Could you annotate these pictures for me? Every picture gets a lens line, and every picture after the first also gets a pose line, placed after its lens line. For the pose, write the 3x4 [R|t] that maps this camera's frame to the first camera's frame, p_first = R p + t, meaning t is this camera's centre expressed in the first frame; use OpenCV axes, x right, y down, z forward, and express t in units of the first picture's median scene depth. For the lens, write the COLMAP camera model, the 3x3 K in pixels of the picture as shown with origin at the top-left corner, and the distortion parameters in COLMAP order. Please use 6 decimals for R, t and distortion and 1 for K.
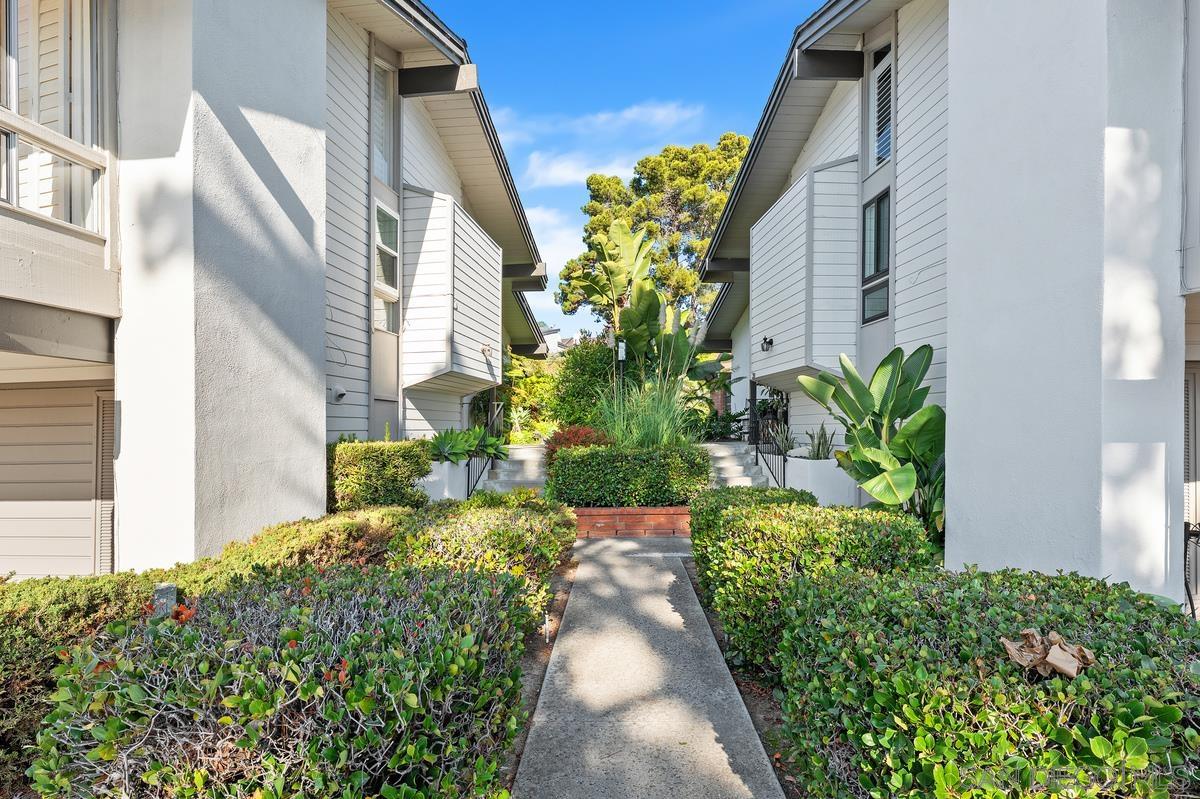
lens RADIAL K [[573.4, 0, 596.0], [0, 573.4, 395.9], [0, 0, 1]] dist [0.002011, -0.000342]
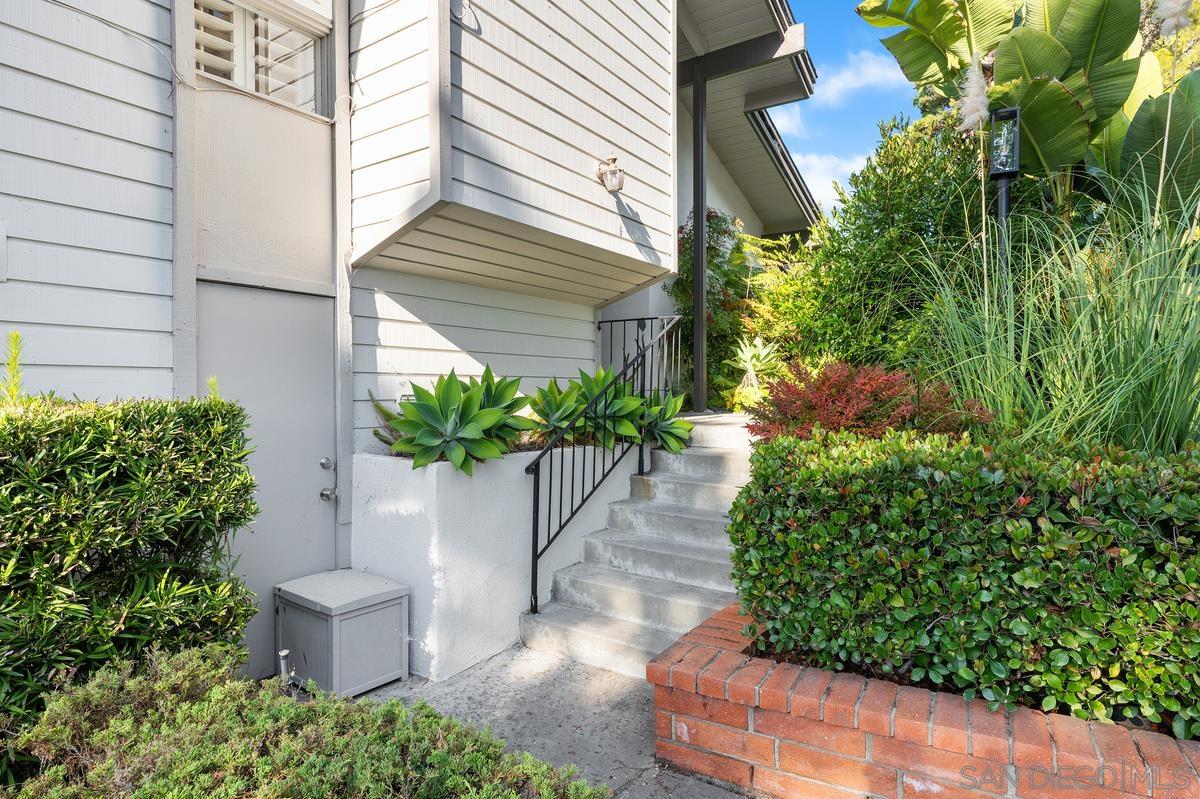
lens RADIAL K [[685.5, 0, 599.7], [0, 685.5, 370.0], [0, 0, 1]] dist [-0.002902, -0.001214]
pose [[0.896245, -0.000032, -0.443559, 0.011193], [0.013949, 0.999507, 0.028114, 0.043675], [0.443340, -0.031385, 0.895804, 0.615580]]
